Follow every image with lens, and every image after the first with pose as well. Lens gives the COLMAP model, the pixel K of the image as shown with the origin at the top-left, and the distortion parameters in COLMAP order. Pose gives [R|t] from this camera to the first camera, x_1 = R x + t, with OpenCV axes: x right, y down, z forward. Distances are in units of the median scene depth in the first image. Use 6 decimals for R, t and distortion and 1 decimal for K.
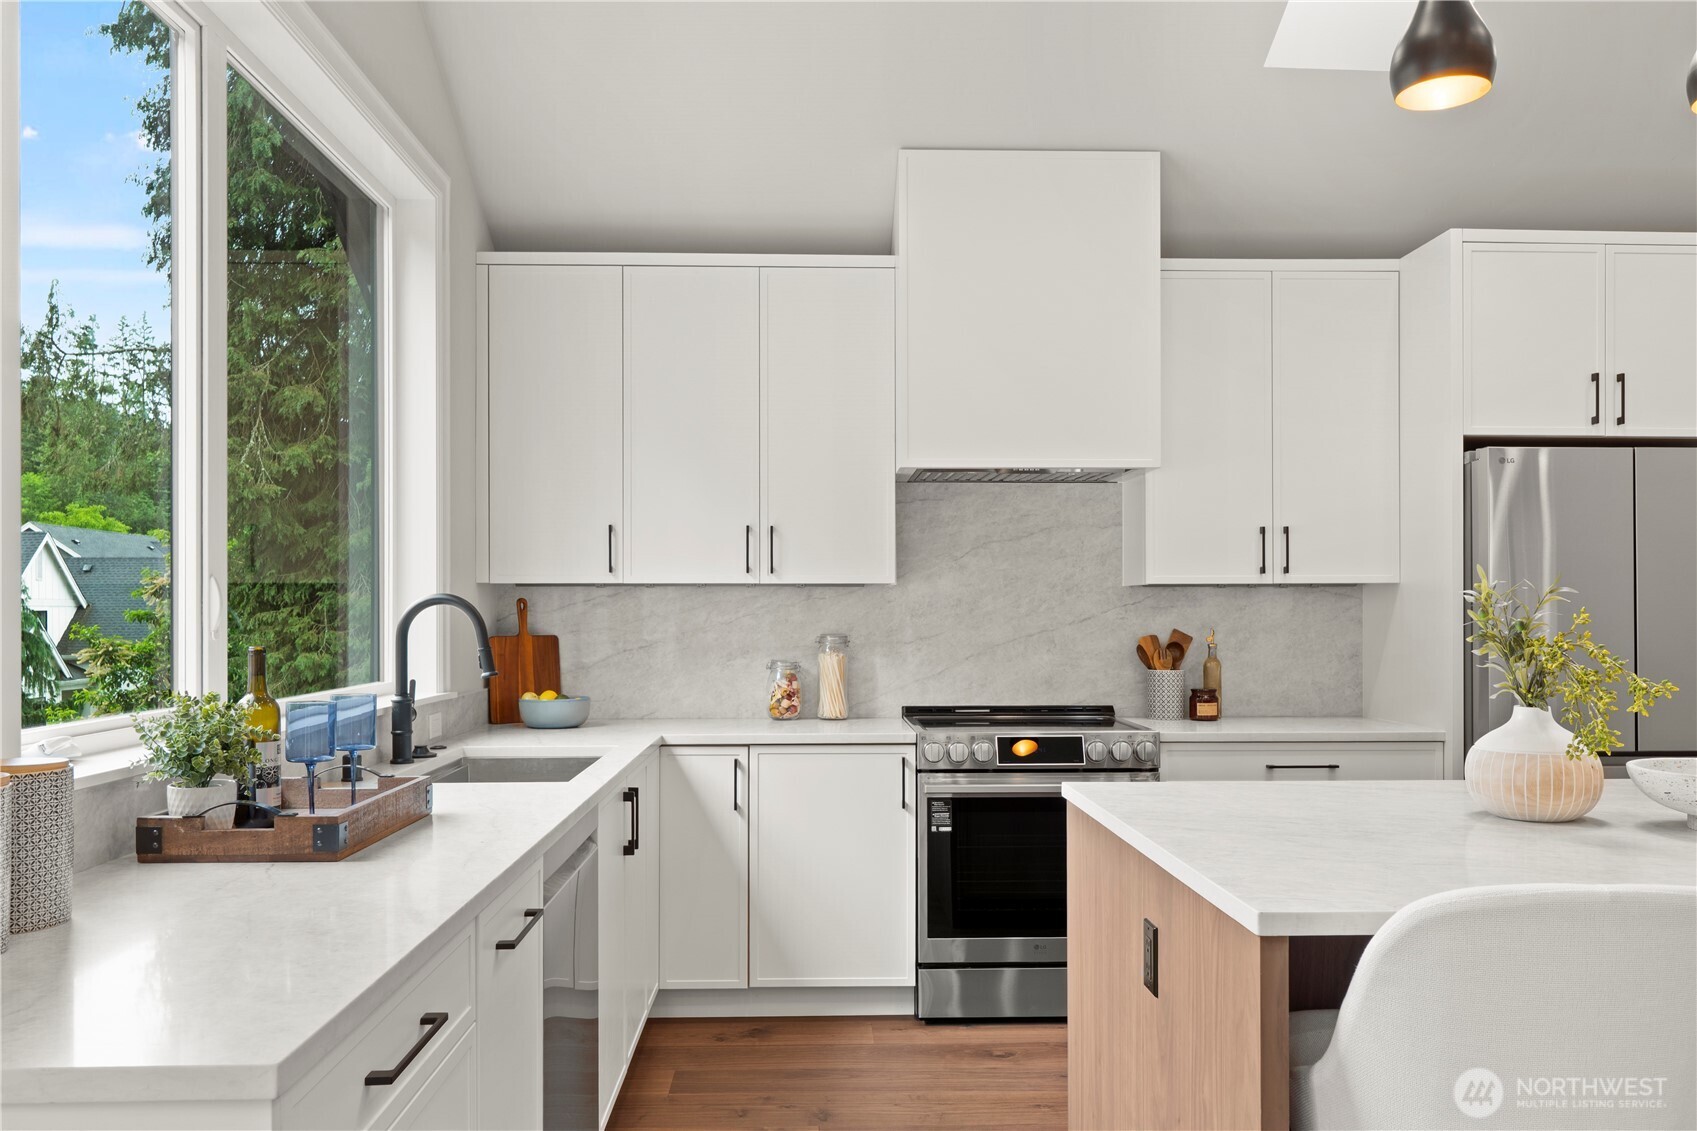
lens RADIAL K [[1268.8, 0, 827.1], [0, 1268.8, 608.3], [0, 0, 1]] dist [0.002370, -0.004749]
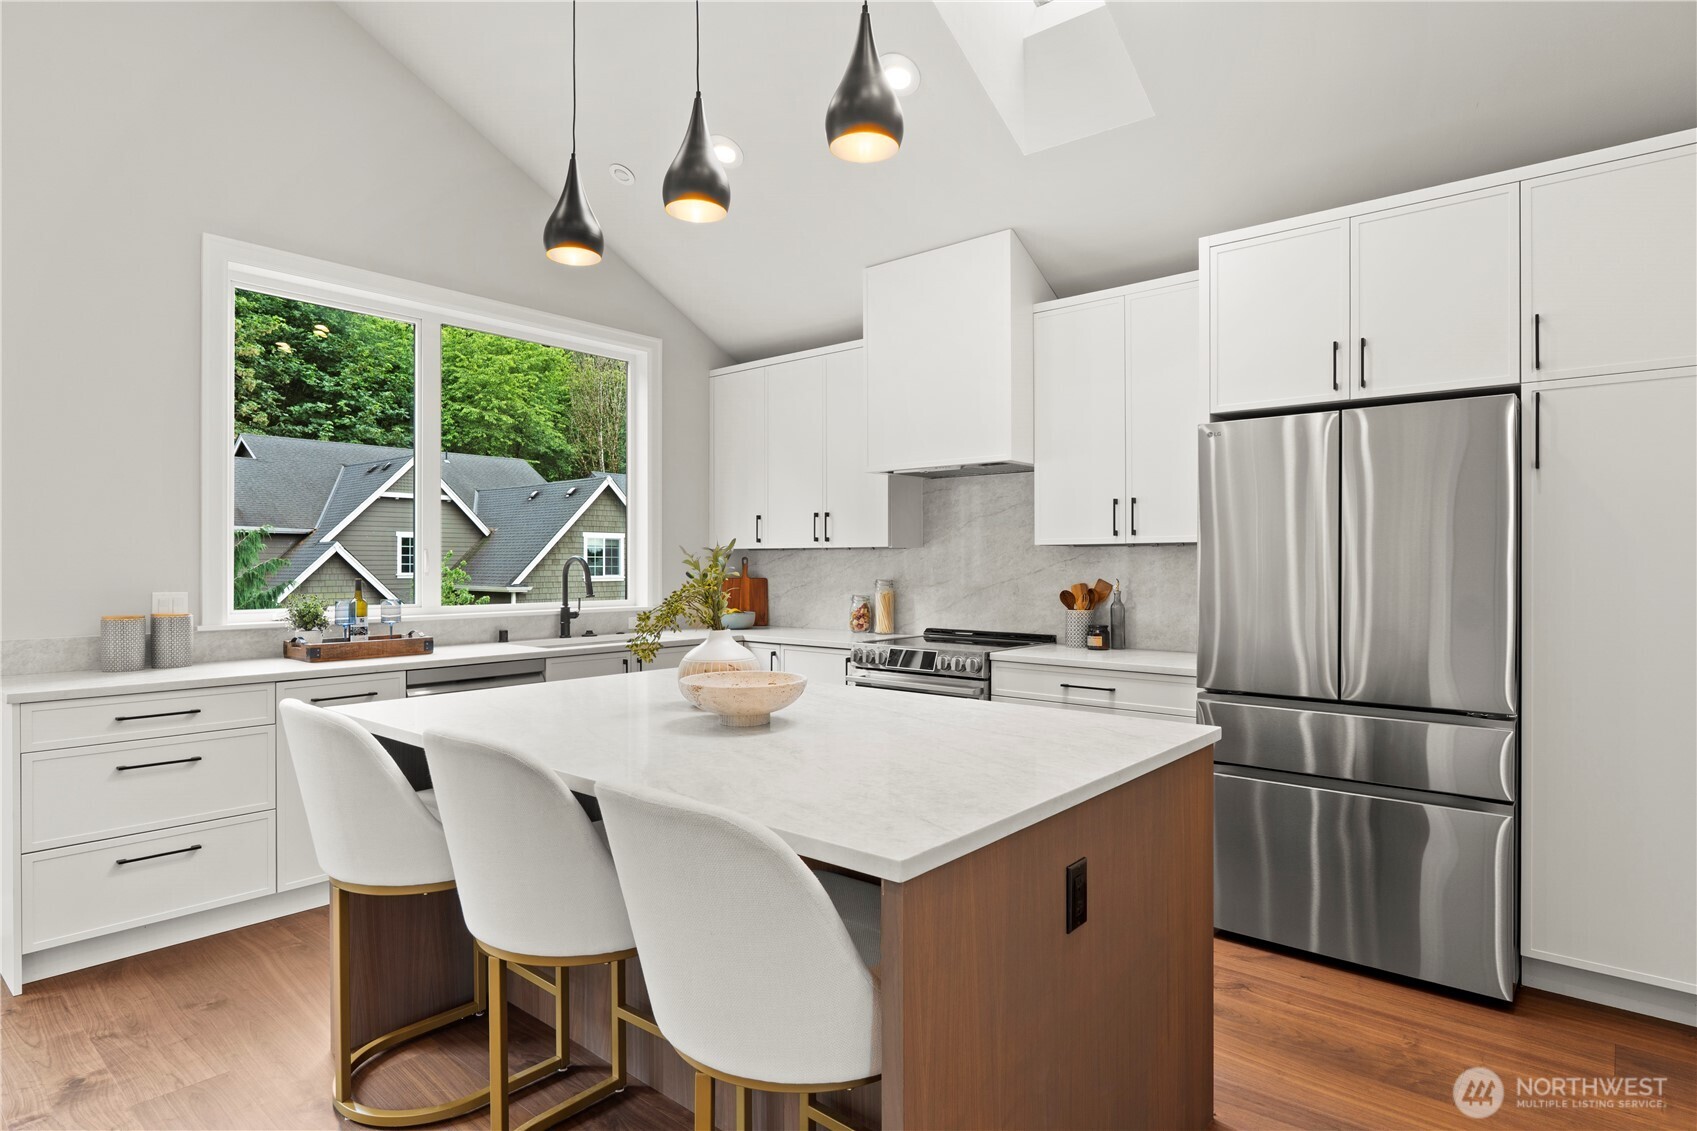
lens RADIAL K [[885.2, 0, 834.5], [0, 885.2, 571.1], [0, 0, 1]] dist [-0.003995, 0.003074]
pose [[0.734938, 0.006820, -0.678100, 0.698252], [0.002067, 0.999922, 0.012298, -0.003437], [0.678131, -0.010440, 0.734867, 0.152564]]
